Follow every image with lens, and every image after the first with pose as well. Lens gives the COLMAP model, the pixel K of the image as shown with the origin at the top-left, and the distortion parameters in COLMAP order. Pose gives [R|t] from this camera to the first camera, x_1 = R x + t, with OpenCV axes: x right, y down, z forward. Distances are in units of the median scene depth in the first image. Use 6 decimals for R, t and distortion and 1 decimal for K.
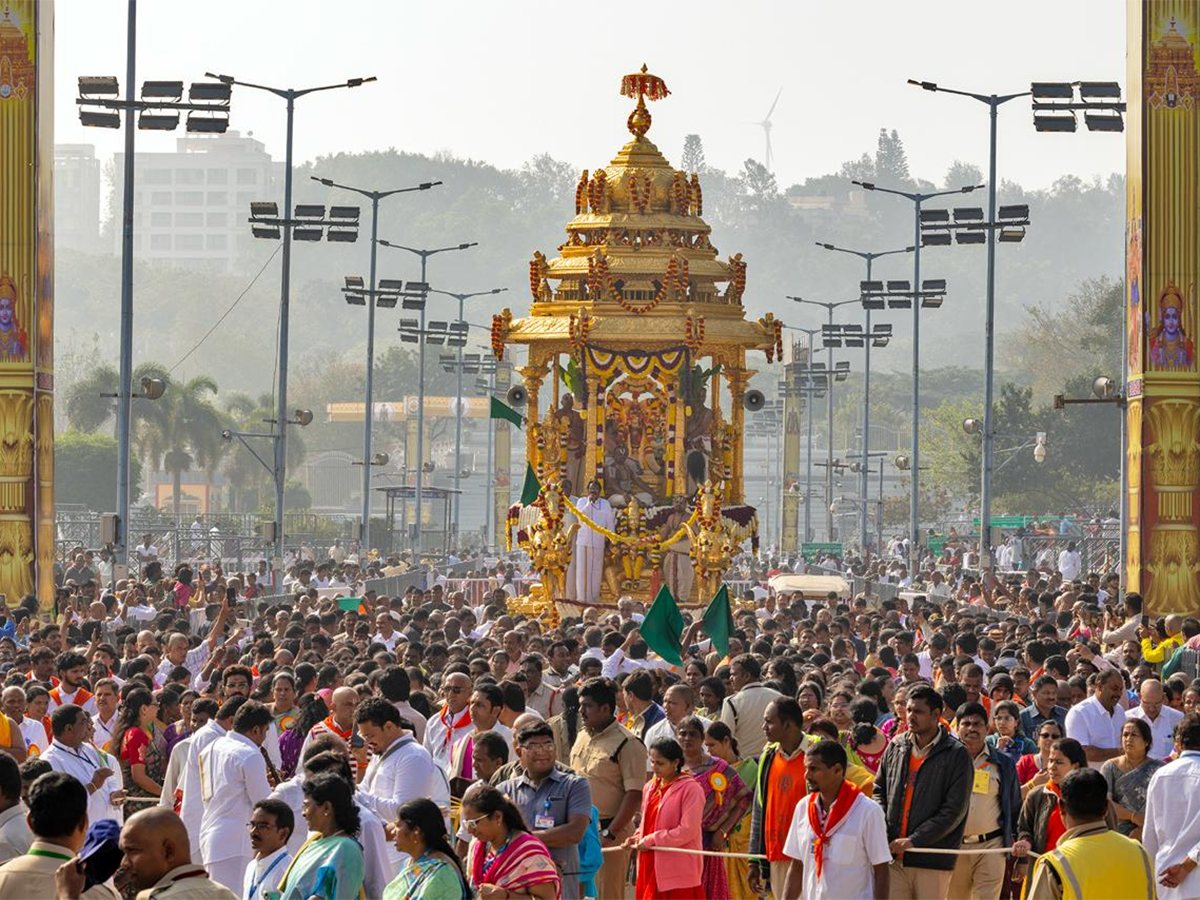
lens RADIAL K [[2590.9, 0, 600.0], [0, 2590.9, 450.0], [0, 0, 1]] dist [0.030260, -0.060586]
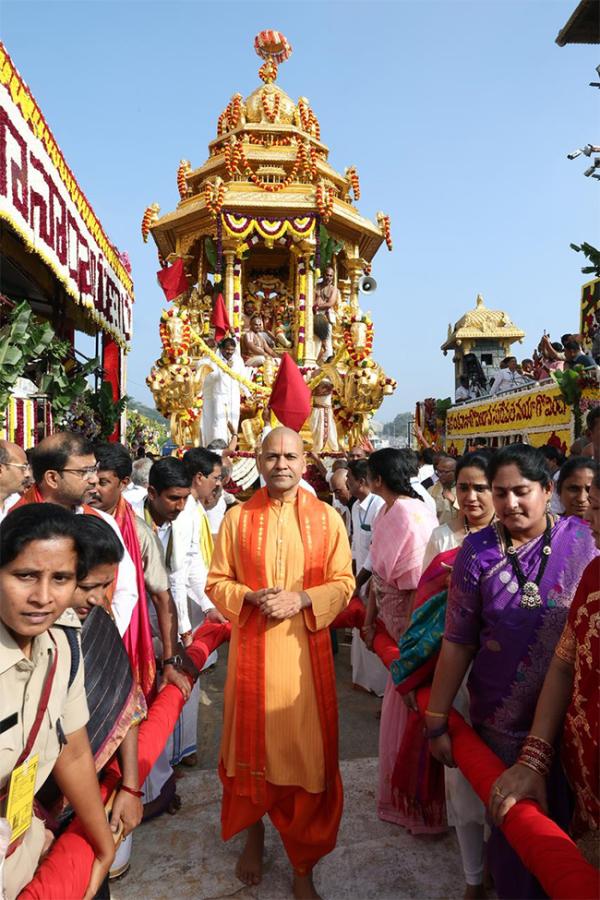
lens RADIAL K [[603.3, 0, 300.0], [0, 603.3, 450.0], [0, 0, 1]] dist [-0.001176, -0.001259]
pose [[0.996734, -0.011106, 0.079986, 0.005546], [0.008575, 0.999454, 0.031910, 0.049963], [-0.080297, -0.031120, 0.996285, 0.760732]]
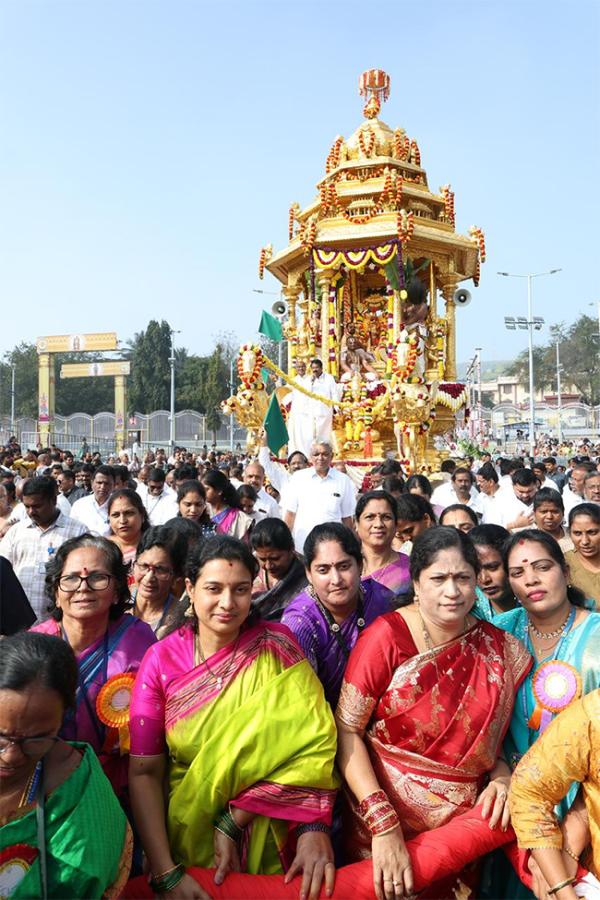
lens RADIAL K [[603.3, 0, 300.0], [0, 603.3, 450.0], [0, 0, 1]] dist [-0.001176, -0.001259]
pose [[0.971288, -0.020133, -0.237054, 0.053600], [0.027230, 0.999273, 0.026701, 0.046510], [0.236344, -0.032389, 0.971129, 0.733747]]
